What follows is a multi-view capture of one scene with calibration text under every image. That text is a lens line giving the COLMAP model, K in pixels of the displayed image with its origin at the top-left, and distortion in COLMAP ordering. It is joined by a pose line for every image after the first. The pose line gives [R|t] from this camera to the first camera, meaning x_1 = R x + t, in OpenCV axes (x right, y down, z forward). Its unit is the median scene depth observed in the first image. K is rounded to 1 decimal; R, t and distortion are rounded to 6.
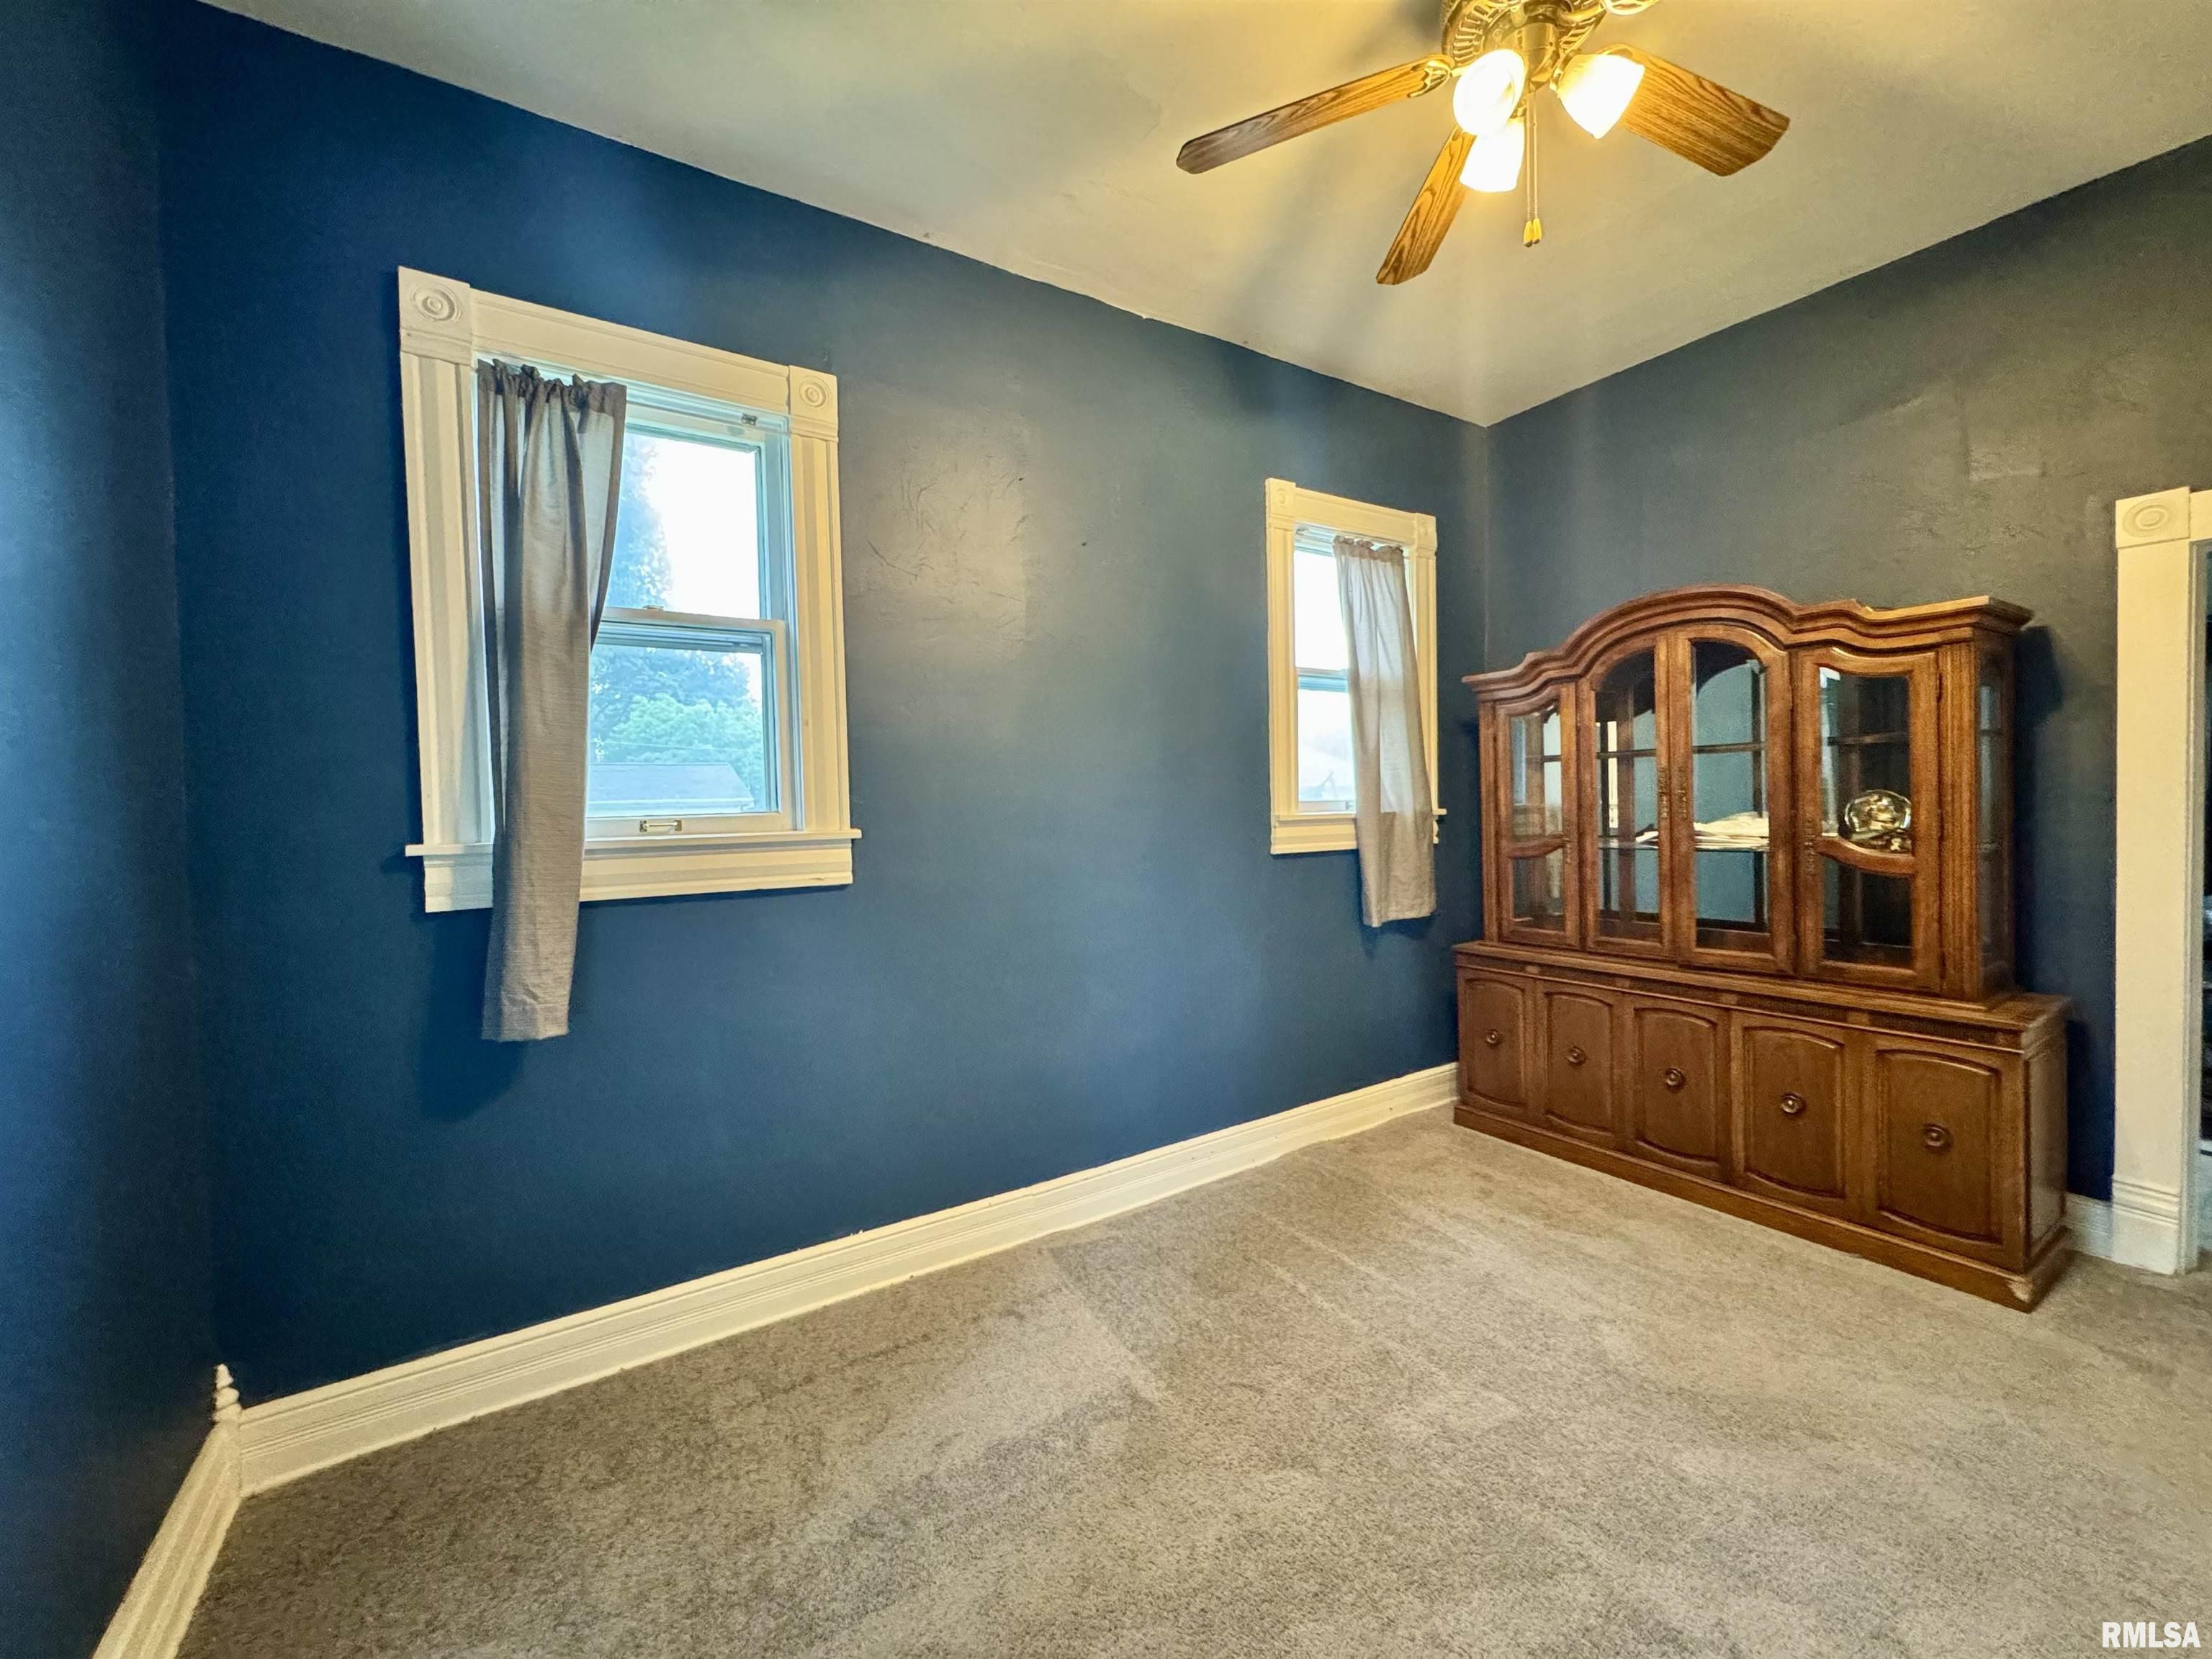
lens RADIAL K [[882.6, 0, 1106.7], [0, 882.6, 826.3], [0, 0, 1]] dist [-0.001878, -0.000010]
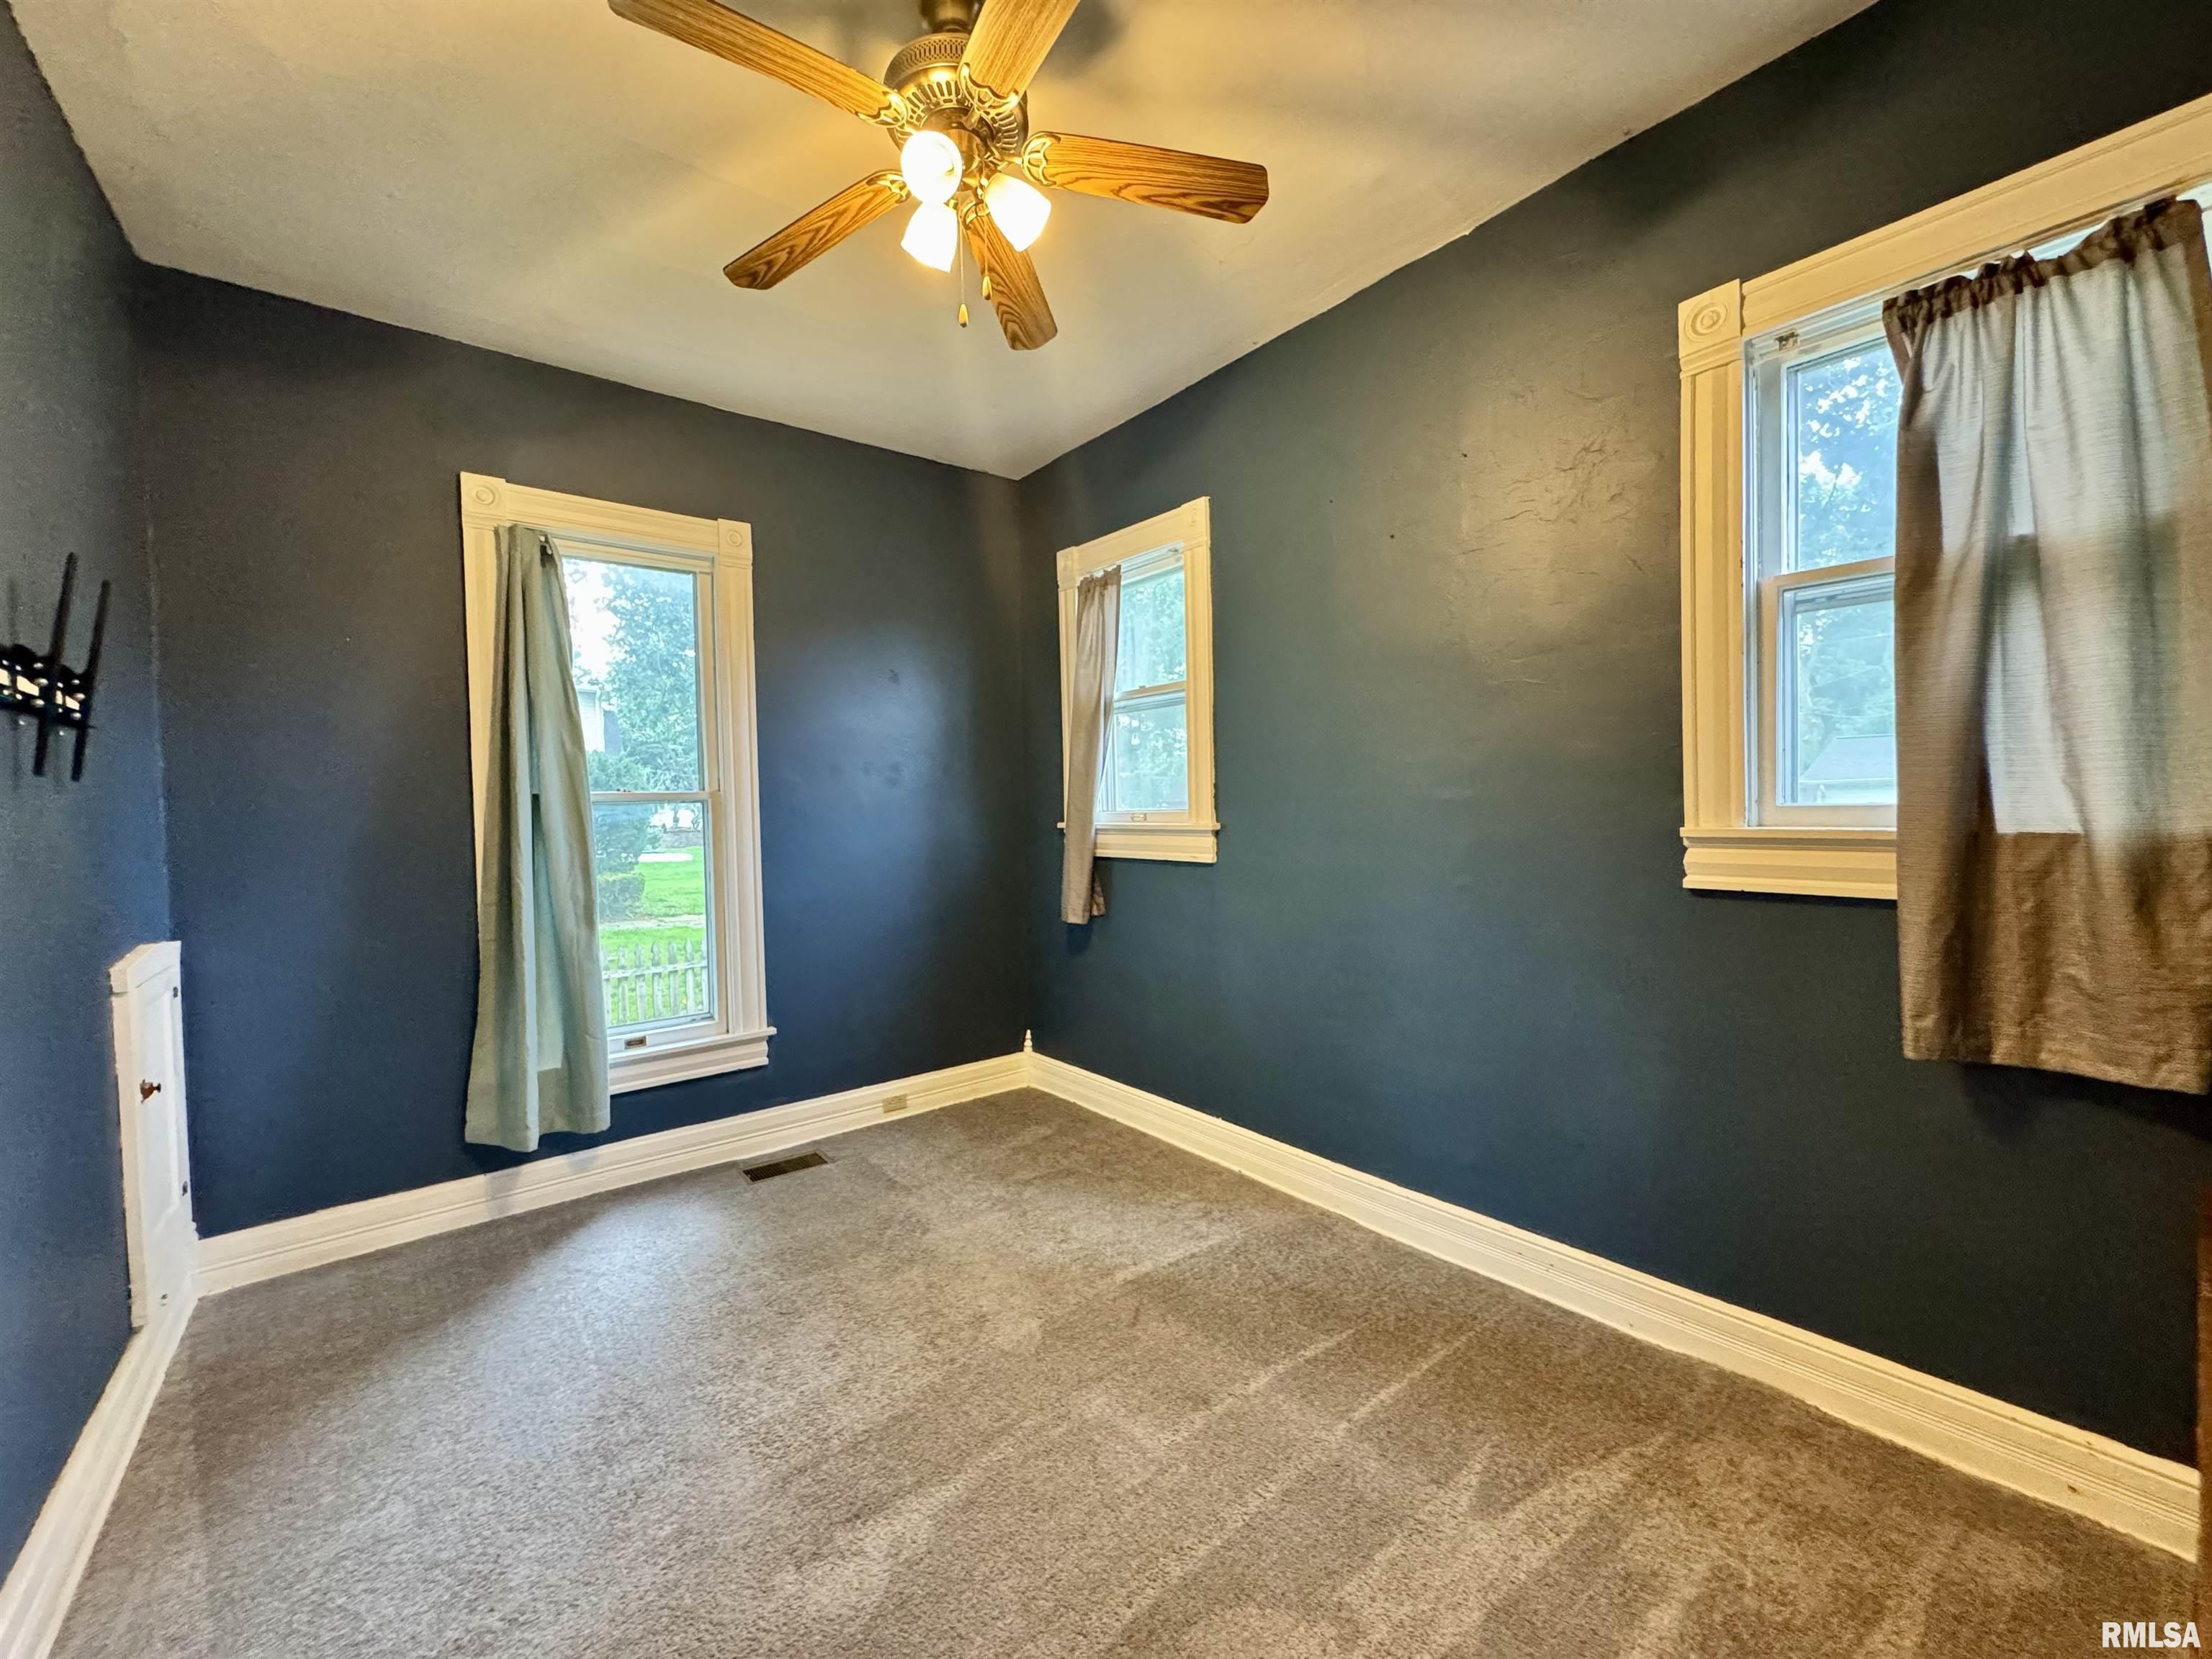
lens RADIAL K [[882.6, 0, 1106.7], [0, 882.6, 826.3], [0, 0, 1]] dist [-0.001878, -0.000010]
pose [[0.107561, 0.044712, -0.993193, 1.035151], [-0.010388, 0.998984, 0.043848, -0.049836], [0.994144, 0.005601, 0.107916, 0.673844]]
